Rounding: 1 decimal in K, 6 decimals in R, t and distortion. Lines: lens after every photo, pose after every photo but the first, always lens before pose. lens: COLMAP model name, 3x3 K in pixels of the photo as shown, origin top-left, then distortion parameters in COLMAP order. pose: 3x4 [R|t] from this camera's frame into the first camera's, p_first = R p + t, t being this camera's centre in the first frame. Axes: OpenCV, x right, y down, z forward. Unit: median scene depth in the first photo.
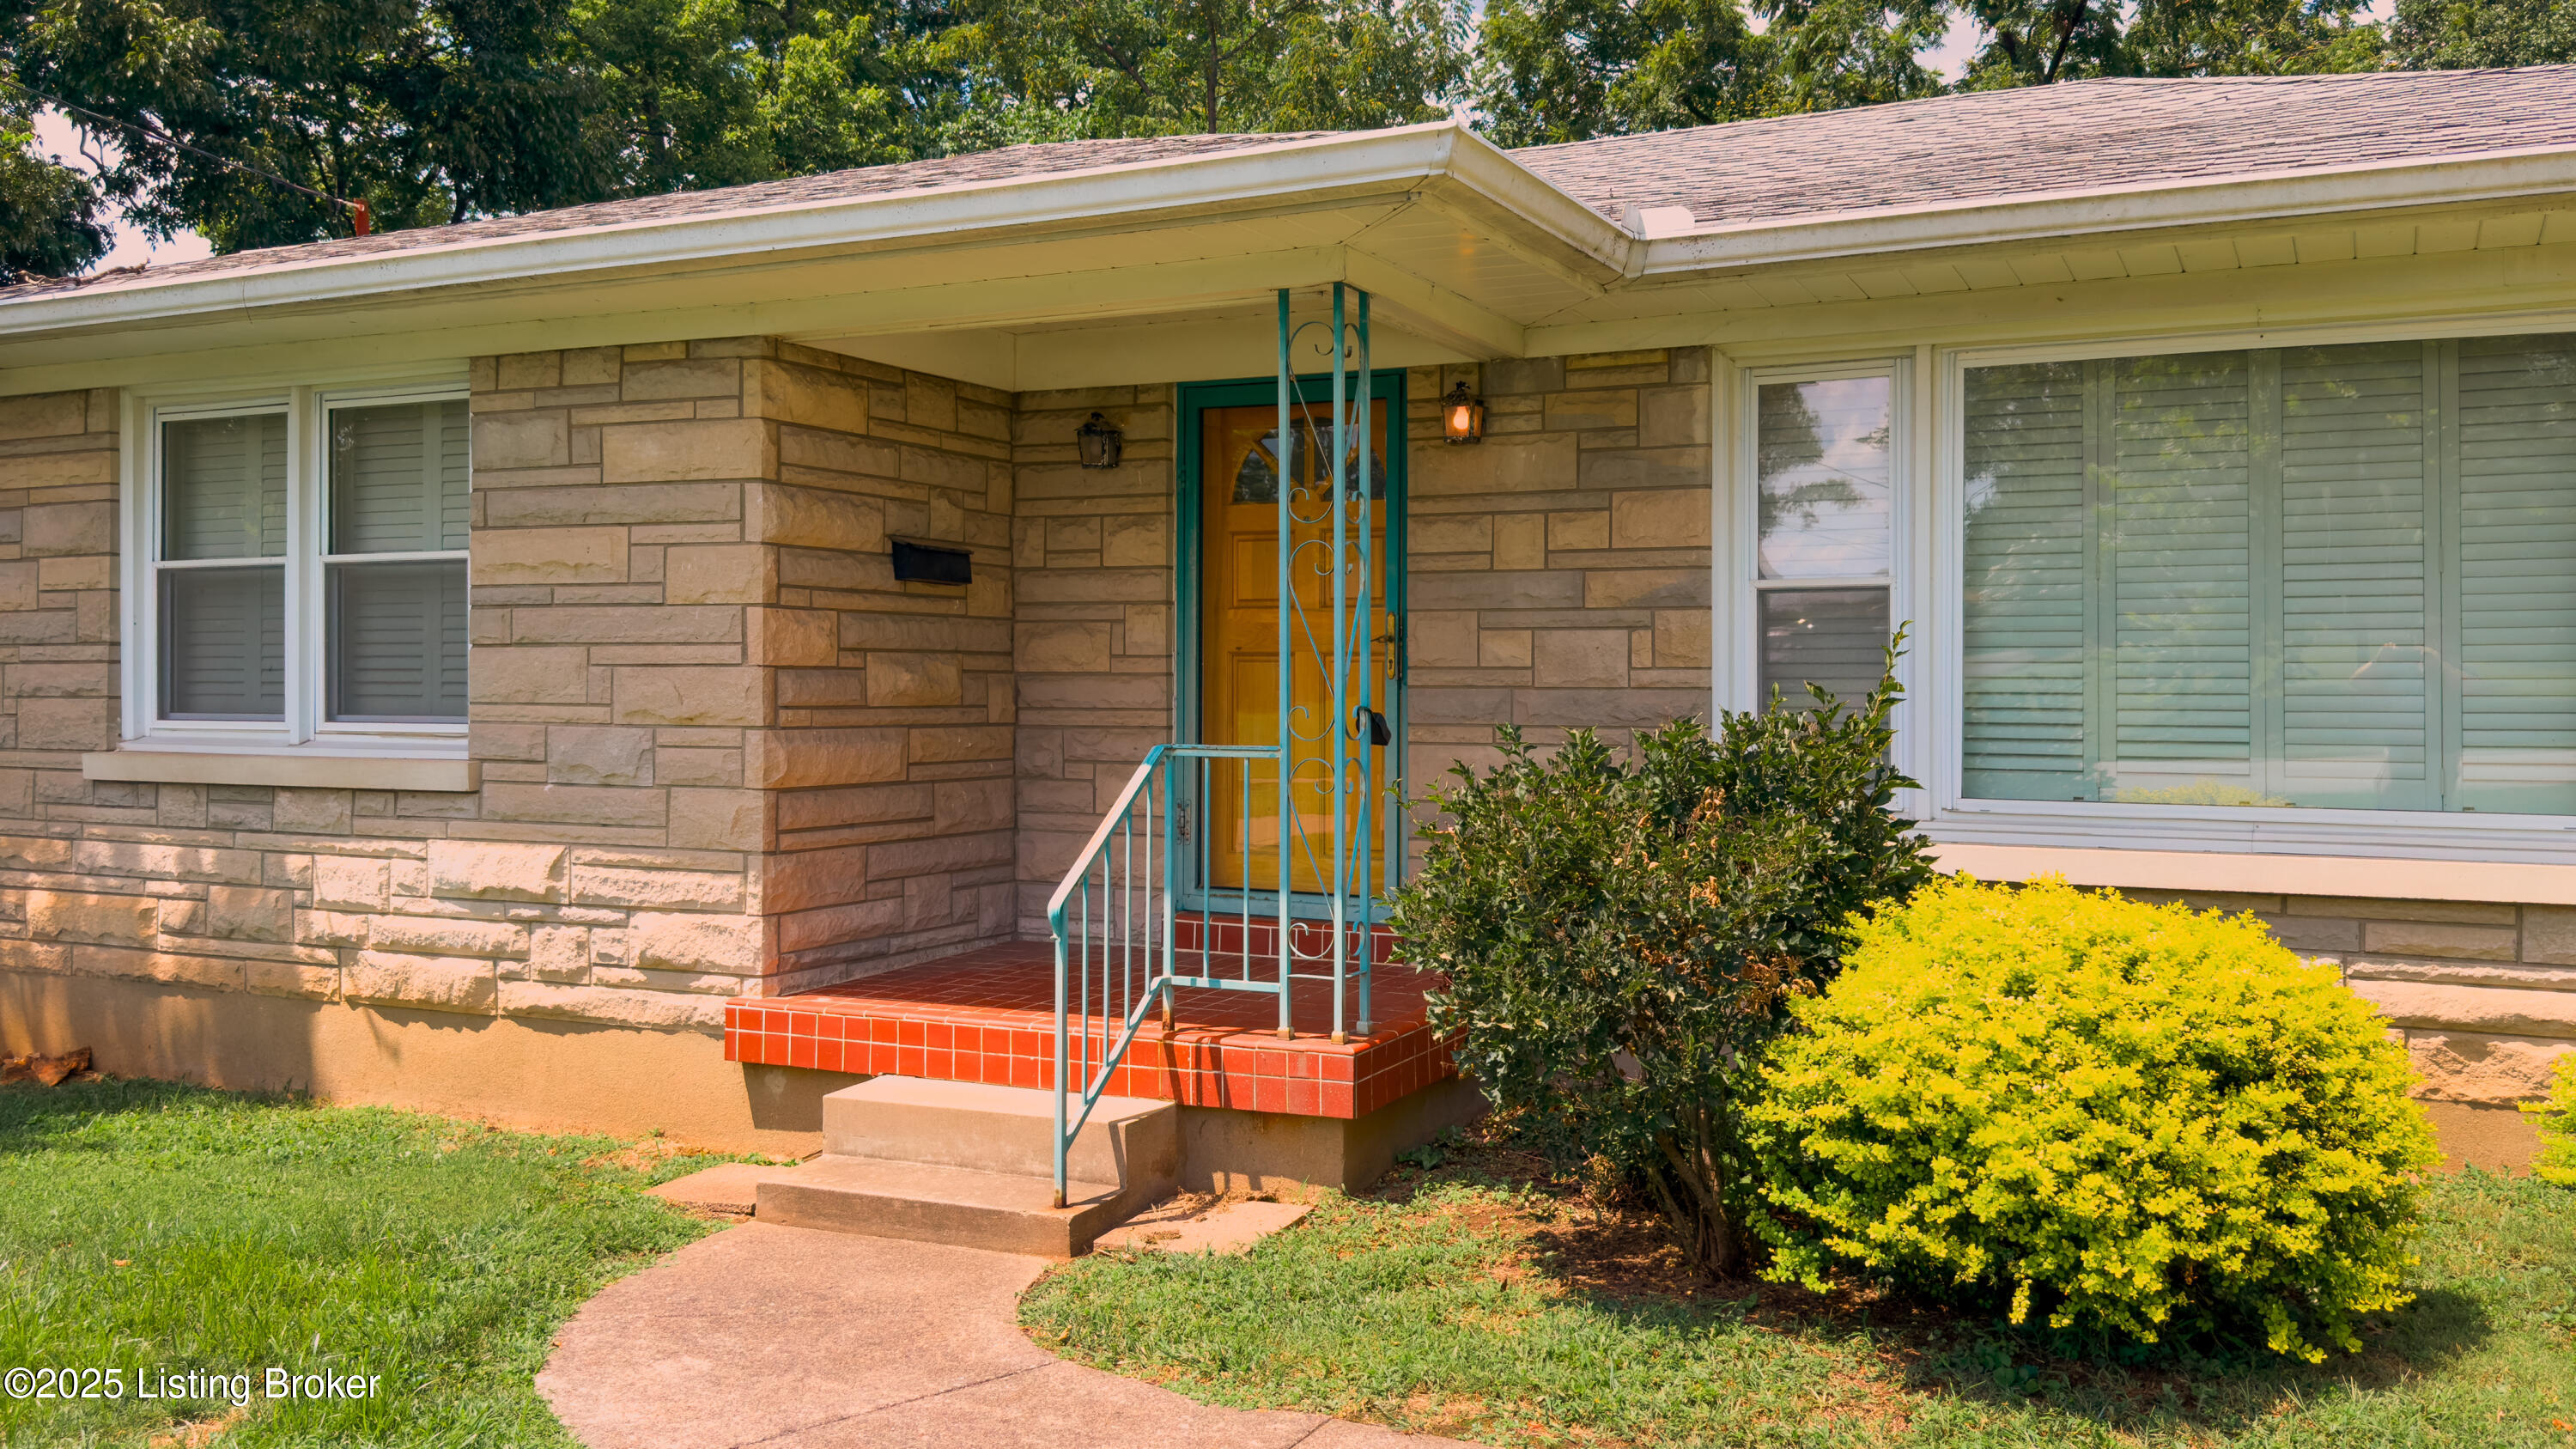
lens RADIAL K [[2174.6, 0, 1288.0], [0, 2174.6, 724.5], [0, 0, 1]] dist [0.195015, -0.549627]
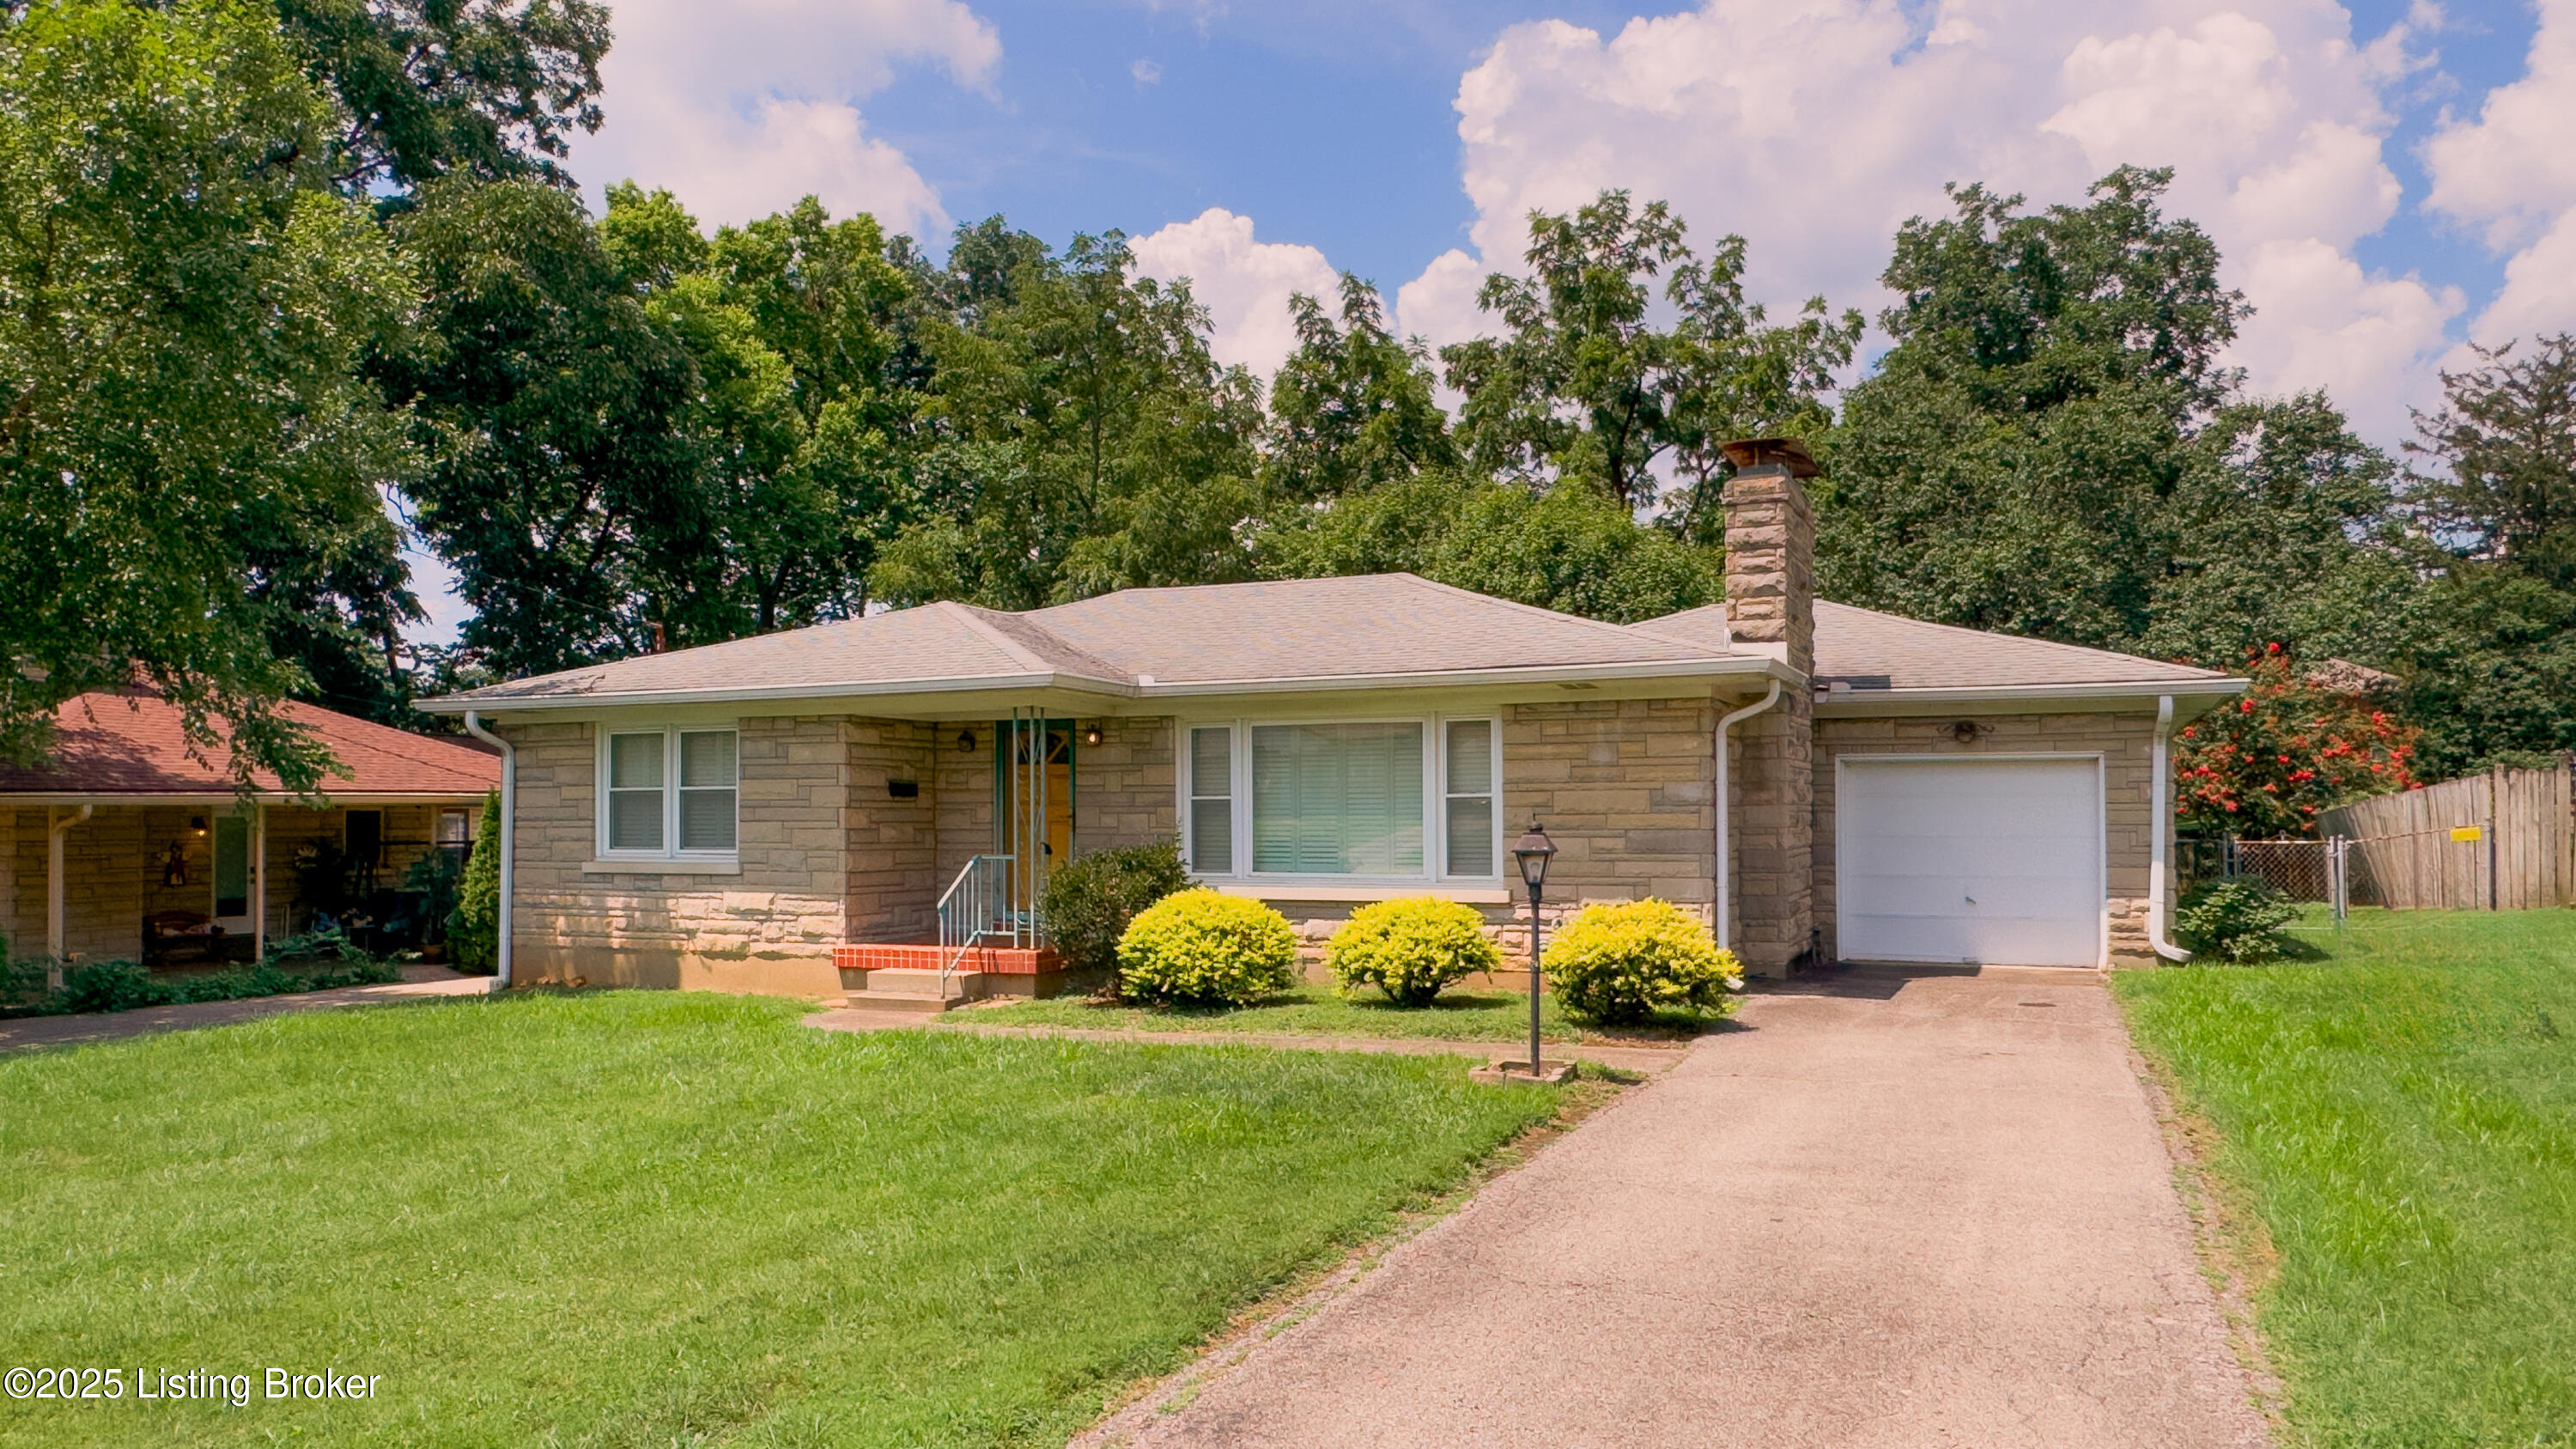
lens RADIAL K [[2542.6, 0, 1288.0], [0, 2542.6, 724.5], [0, 0, 1]] dist [-0.098559, 0.000713]
pose [[0.999788, -0.007733, -0.019091, 0.396133], [0.006722, 0.998602, -0.052434, 0.014344], [0.019470, 0.052295, 0.998442, -2.258138]]
